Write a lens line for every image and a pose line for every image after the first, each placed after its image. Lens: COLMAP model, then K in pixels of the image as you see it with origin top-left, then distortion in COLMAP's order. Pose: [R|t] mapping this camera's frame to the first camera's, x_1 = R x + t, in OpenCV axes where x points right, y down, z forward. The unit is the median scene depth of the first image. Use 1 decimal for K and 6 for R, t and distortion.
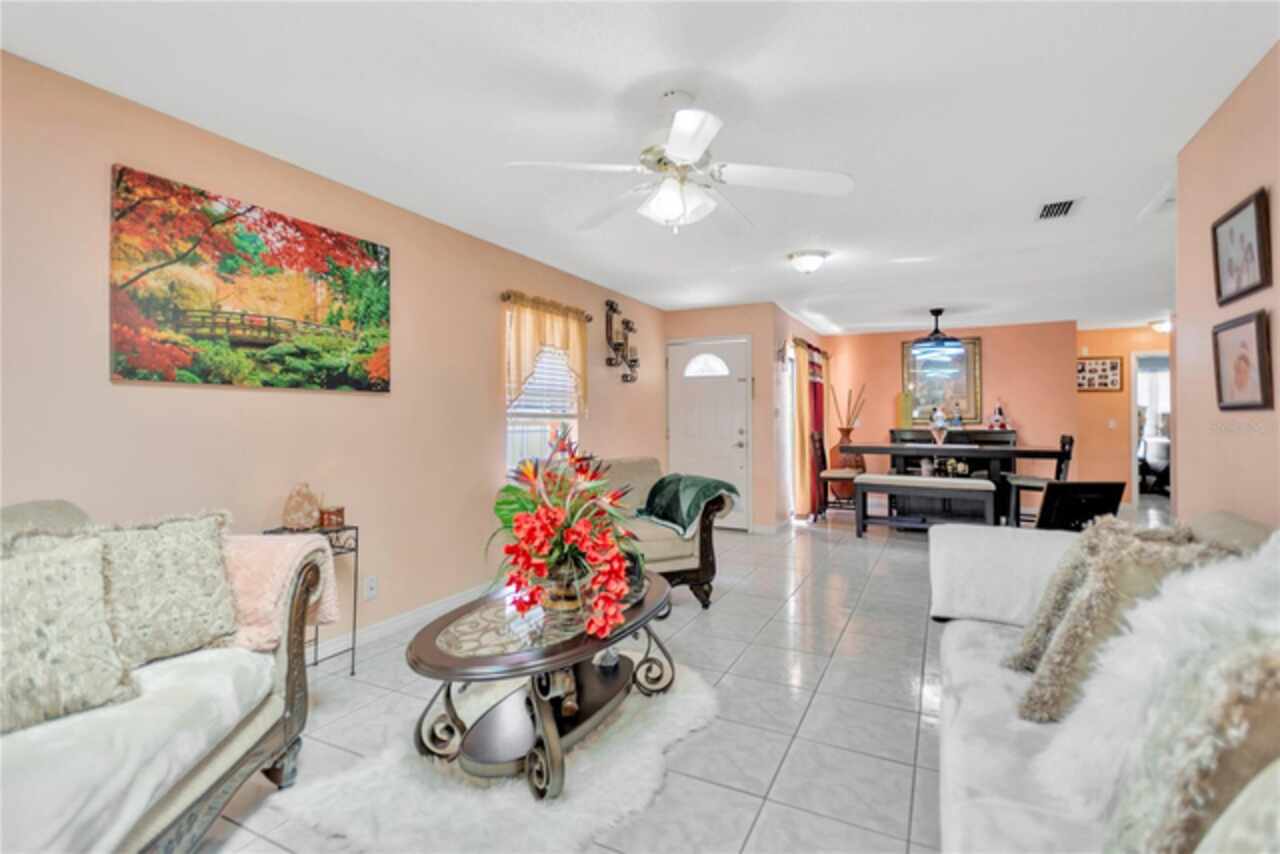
lens RADIAL K [[615.9, 0, 643.5], [0, 615.9, 398.3], [0, 0, 1]] dist [0.038954, 0.000207]
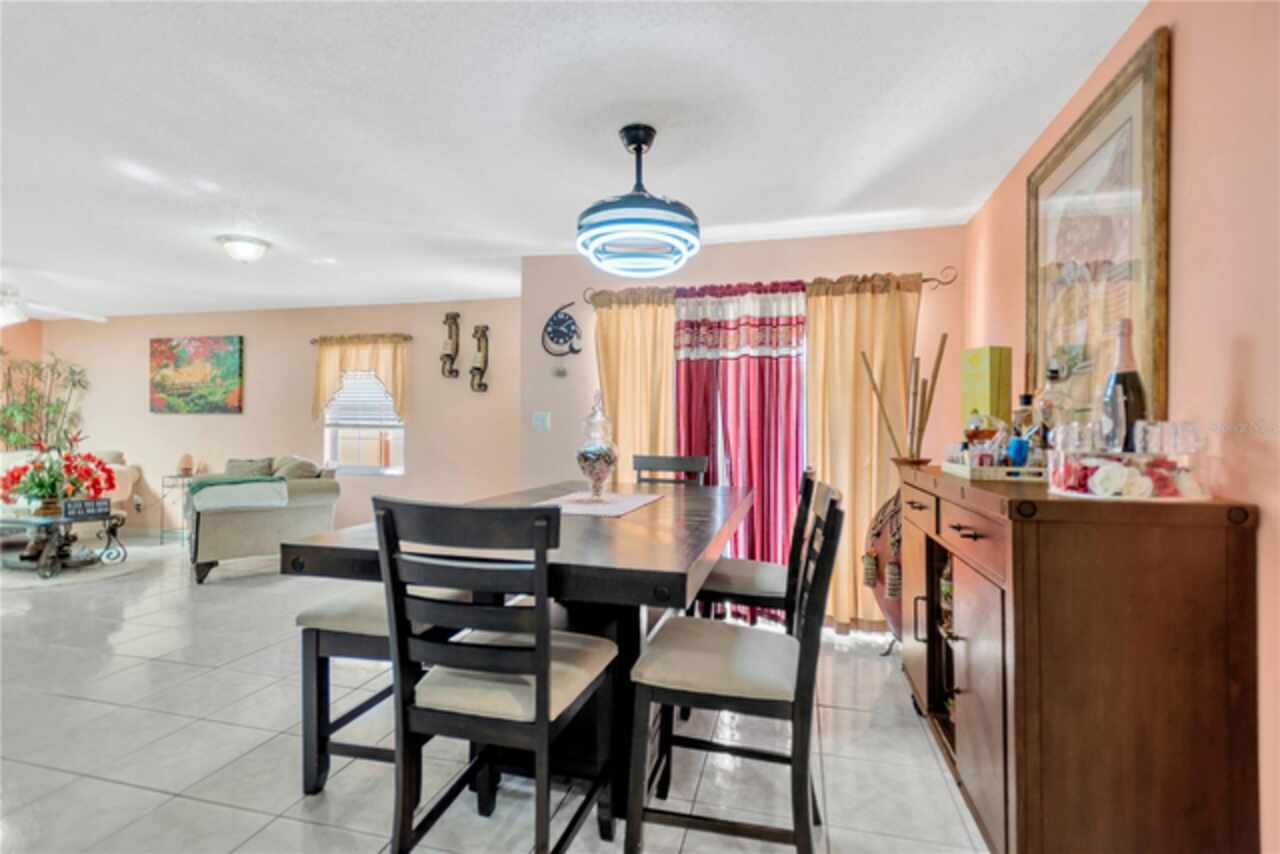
lens RADIAL K [[594.1, 0, 640.0], [0, 594.1, 427.0], [0, 0, 1]] dist [0.011913, -0.000650]
pose [[0.198898, -0.004270, -0.980011, 1.196025], [0.021793, 0.999763, 0.000067, 0.044144], [0.979778, -0.021371, 0.198944, 1.367858]]
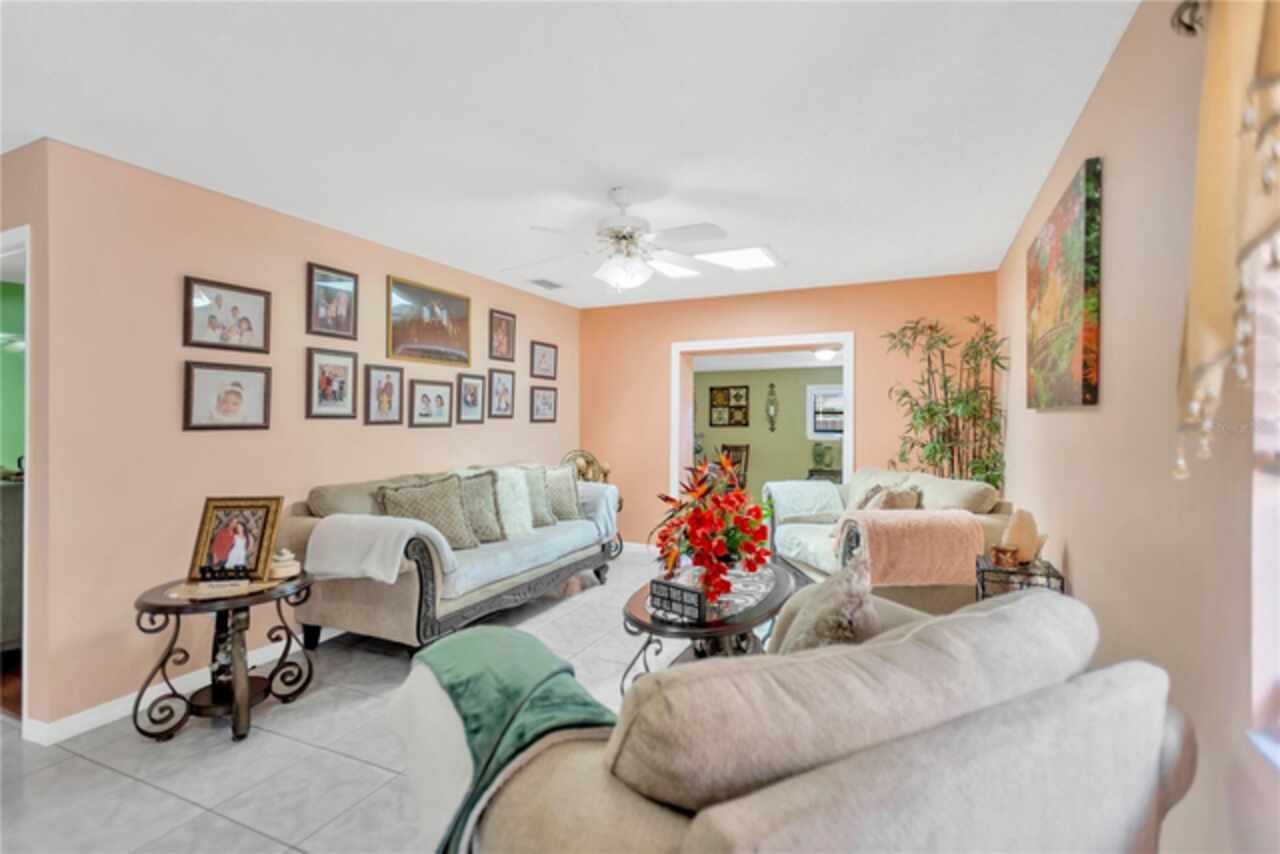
lens RADIAL K [[606.1, 0, 640.0], [0, 606.1, 427.0], [0, 0, 1]] dist [0.011948, -0.001027]
pose [[-0.999529, -0.001123, -0.030681, 0.033064], [-0.000514, 0.999802, -0.019872, 0.019660], [0.030697, -0.019847, -0.999332, 1.181625]]
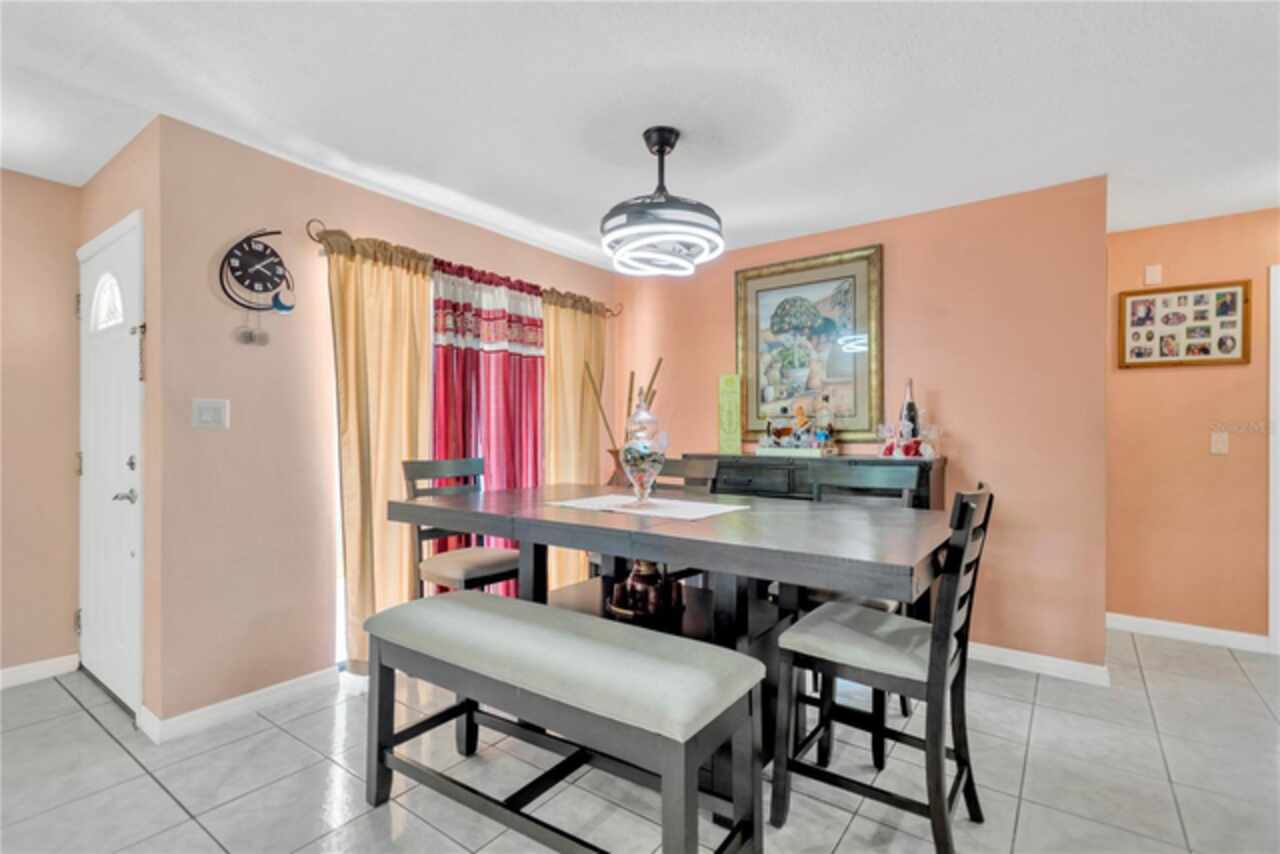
lens RADIAL K [[594.1, 0, 640.0], [0, 594.1, 427.0], [0, 0, 1]] dist [0.011913, -0.000650]
pose [[0.985627, -0.002003, -0.168922, 0.763031], [0.006184, 0.999687, 0.024232, 0.033193], [0.168821, -0.024929, 0.985331, 0.954268]]
